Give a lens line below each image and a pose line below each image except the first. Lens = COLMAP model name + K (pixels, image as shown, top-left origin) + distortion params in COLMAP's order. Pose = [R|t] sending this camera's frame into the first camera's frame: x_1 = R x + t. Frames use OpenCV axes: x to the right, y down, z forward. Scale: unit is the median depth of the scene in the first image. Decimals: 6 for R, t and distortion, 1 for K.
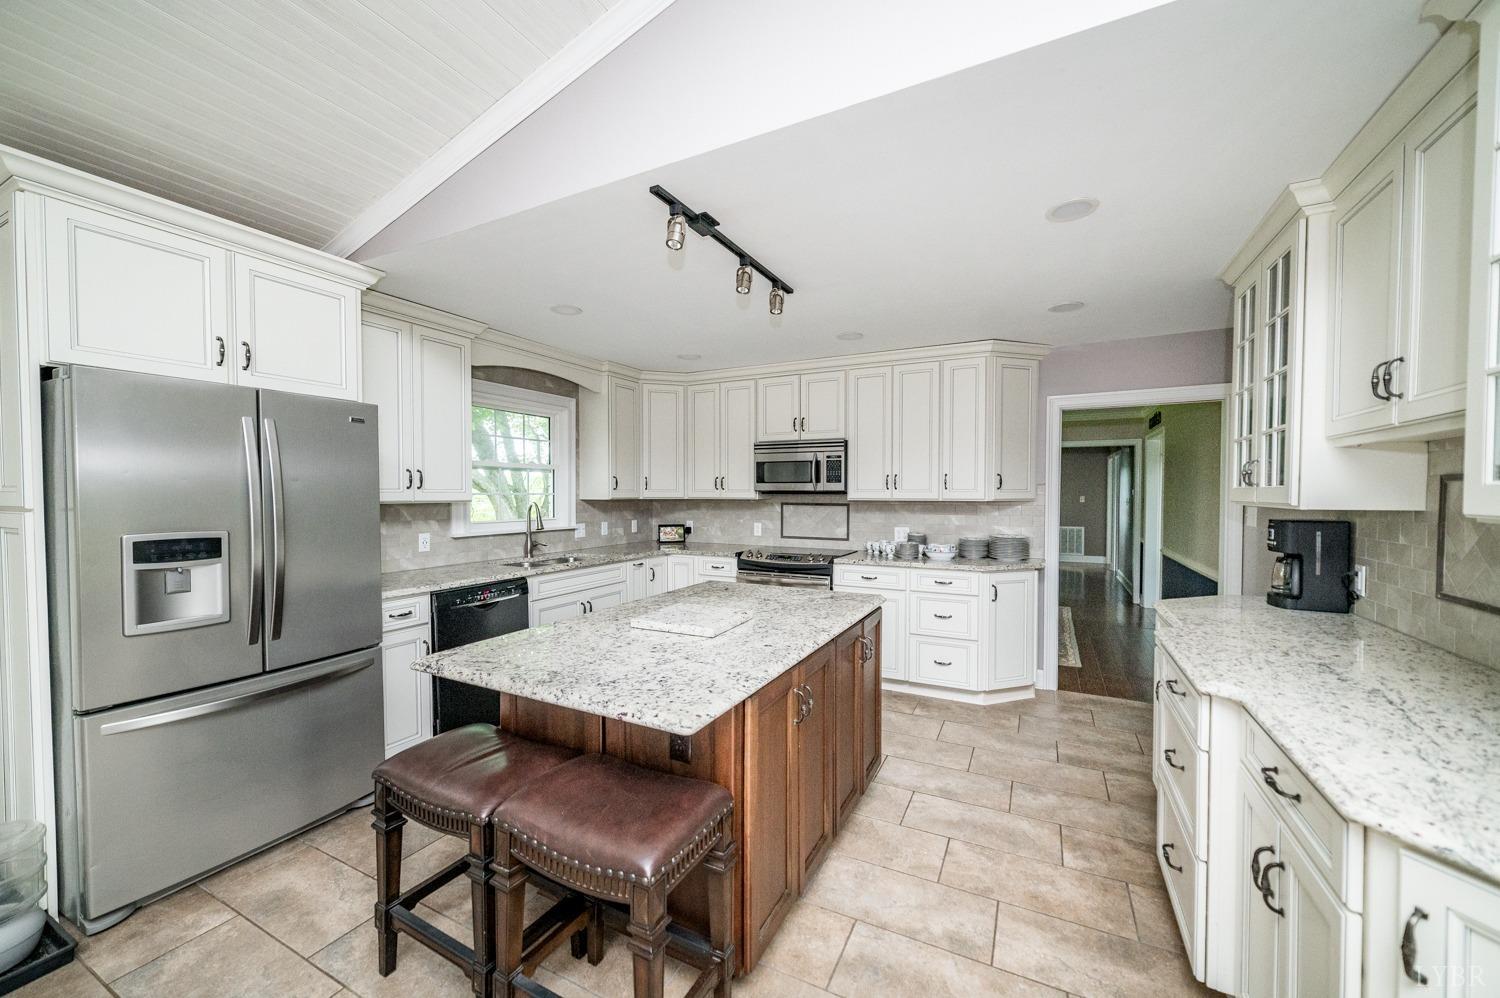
lens RADIAL K [[568.4, 0, 745.2], [0, 568.4, 504.8], [0, 0, 1]] dist [0.000994, 0.000062]
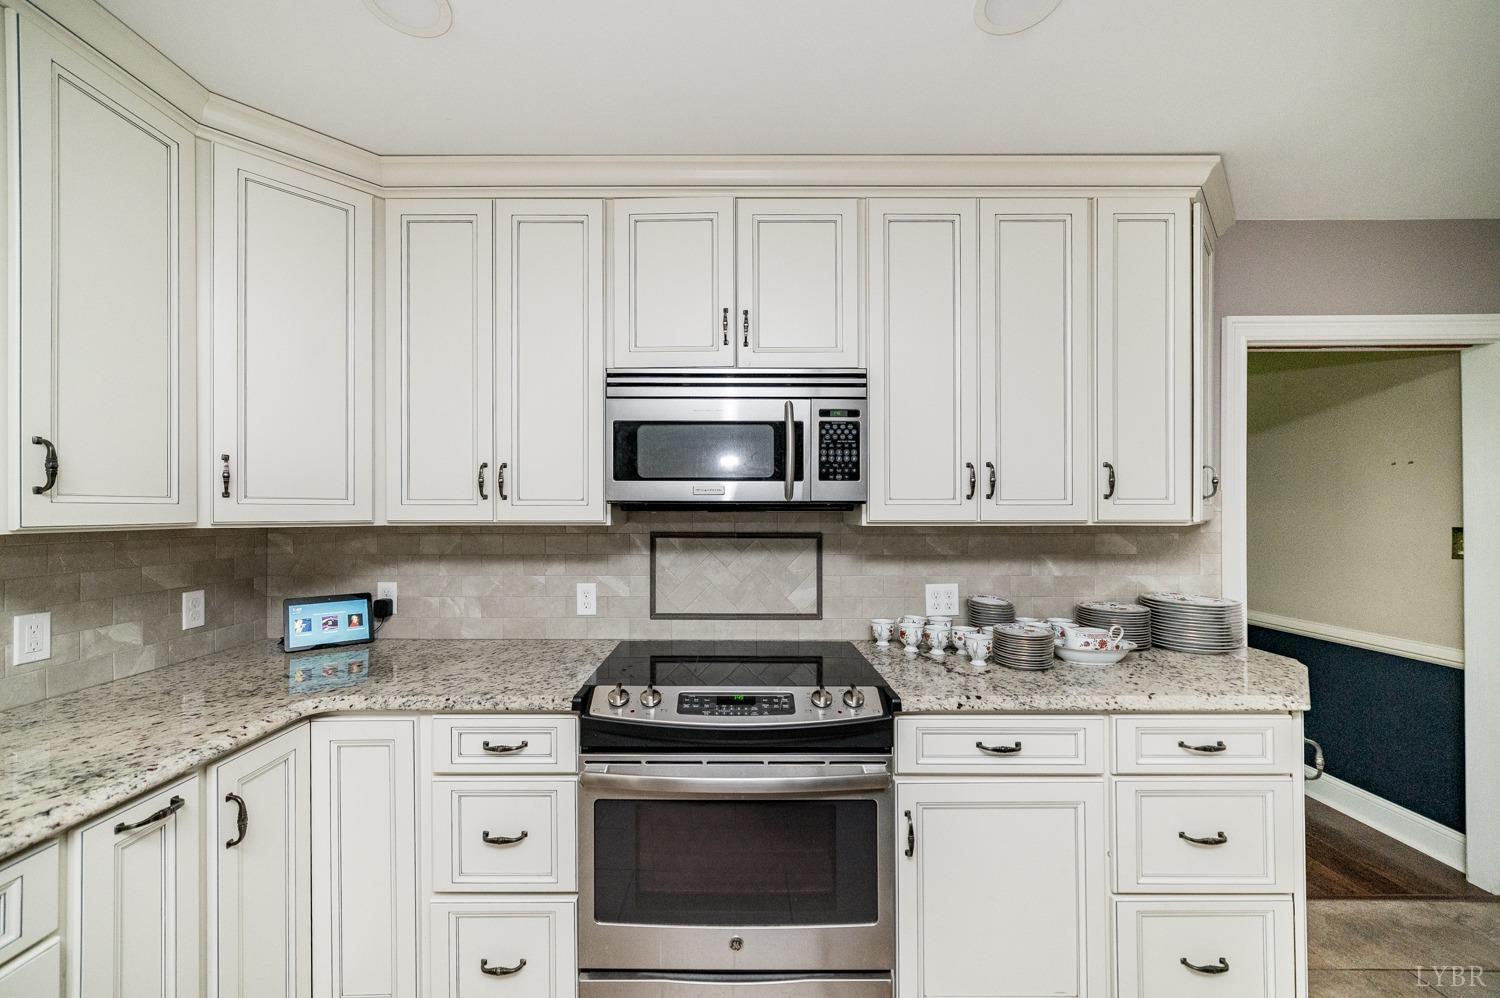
lens RADIAL K [[582.3, 0, 734.2], [0, 582.3, 509.1], [0, 0, 1]] dist [-0.001432, 0.000706]
pose [[0.889798, 0.000966, 0.456353, -0.084319], [0.010302, 0.999700, -0.022203, -0.011718], [-0.456238, 0.024457, 0.889522, 0.670277]]
